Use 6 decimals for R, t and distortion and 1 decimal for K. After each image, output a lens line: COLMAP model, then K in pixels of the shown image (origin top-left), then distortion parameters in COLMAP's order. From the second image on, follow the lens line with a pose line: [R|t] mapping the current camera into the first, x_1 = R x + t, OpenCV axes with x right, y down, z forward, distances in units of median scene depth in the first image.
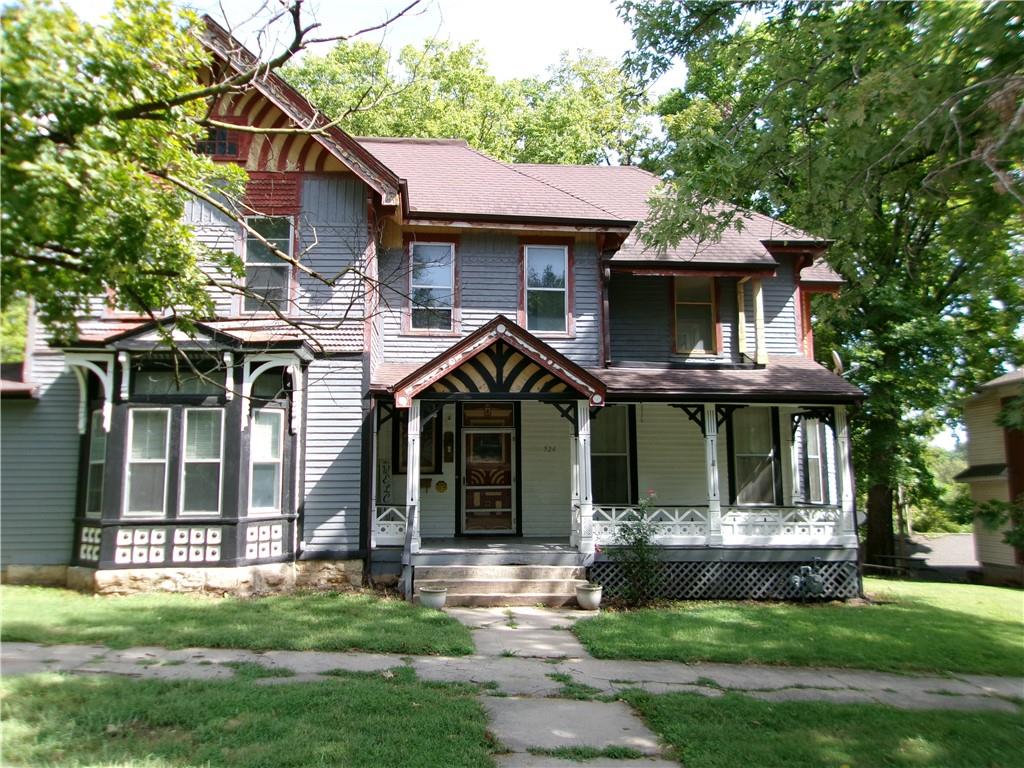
lens RADIAL K [[799.1, 0, 510.2], [0, 799.1, 383.3], [0, 0, 1]] dist [-0.027478, 0.044043]
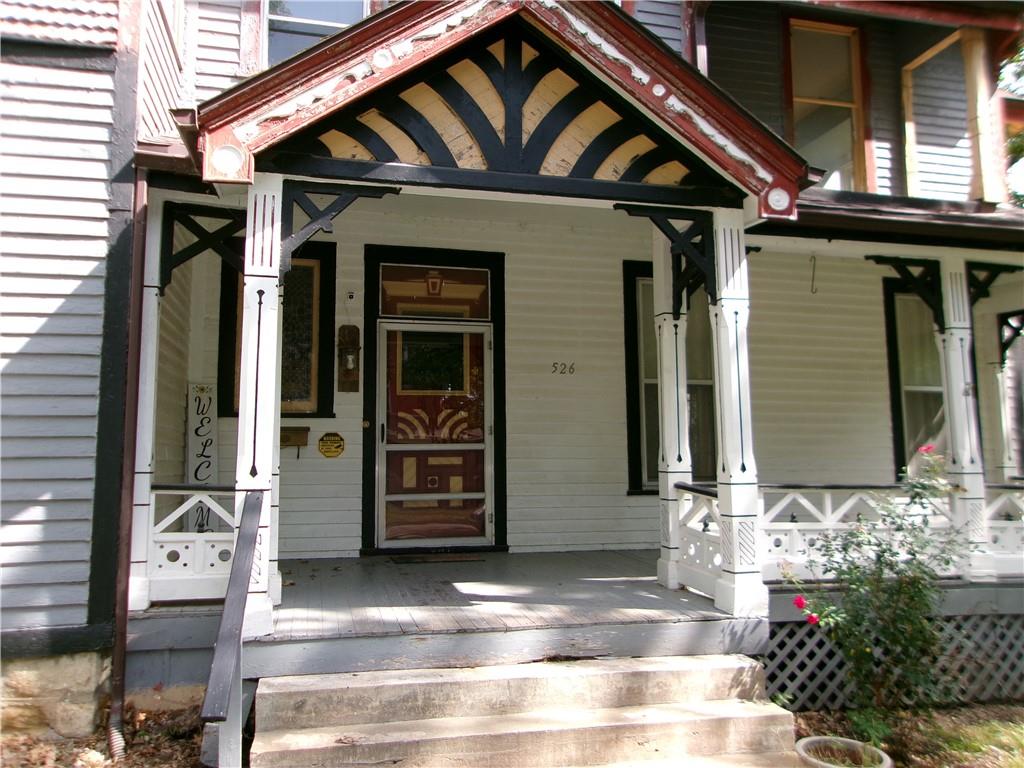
lens RADIAL K [[799.1, 0, 512.6], [0, 799.1, 384.6], [0, 0, 1]] dist [-0.027478, 0.044043]
pose [[0.986868, 0.015753, 0.160761, -0.068692], [-0.020692, 0.999362, 0.029096, 0.094573], [-0.160200, -0.032040, 0.986564, 0.638092]]
